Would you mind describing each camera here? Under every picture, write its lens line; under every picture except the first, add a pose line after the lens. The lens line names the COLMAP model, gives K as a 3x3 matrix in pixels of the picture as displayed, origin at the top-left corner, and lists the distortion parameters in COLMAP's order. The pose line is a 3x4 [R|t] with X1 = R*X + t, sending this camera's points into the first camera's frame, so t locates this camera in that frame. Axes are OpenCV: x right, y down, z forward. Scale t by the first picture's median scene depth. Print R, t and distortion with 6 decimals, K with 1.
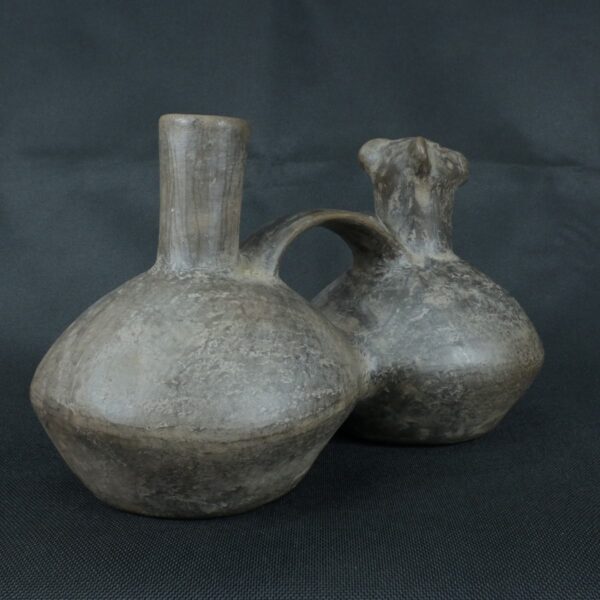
lens RADIAL K [[680.7, 0, 301.5], [0, 680.7, 299.2], [0, 0, 1]] dist [-0.007494, 0.000000]
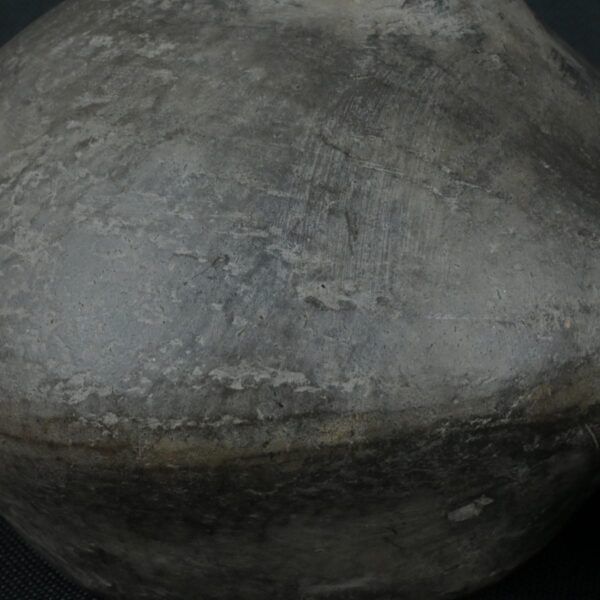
lens RADIAL K [[1957.8, 0, 301.8], [0, 1957.8, 300.5], [0, 0, 1]] dist [0.005385, 0.000000]
pose [[0.595931, 0.240051, -0.766317, 0.724025], [-0.067281, 0.965845, 0.250233, -0.135756], [0.800212, -0.097563, 0.591728, 0.398980]]
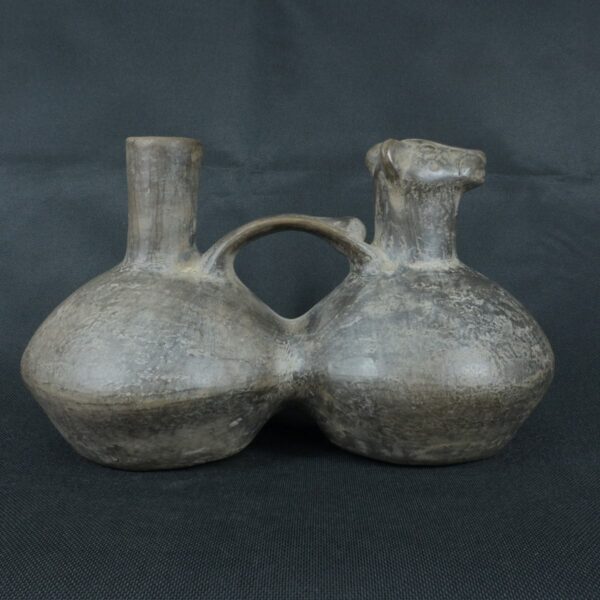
lens RADIAL K [[680.7, 0, 302.2], [0, 680.7, 299.1], [0, 0, 1]] dist [-0.007494, 0.000000]
pose [[0.811757, 0.072476, -0.579481, 0.770746], [-0.075187, 0.996981, 0.019368, -0.027336], [0.579136, 0.027847, 0.814755, 0.182958]]
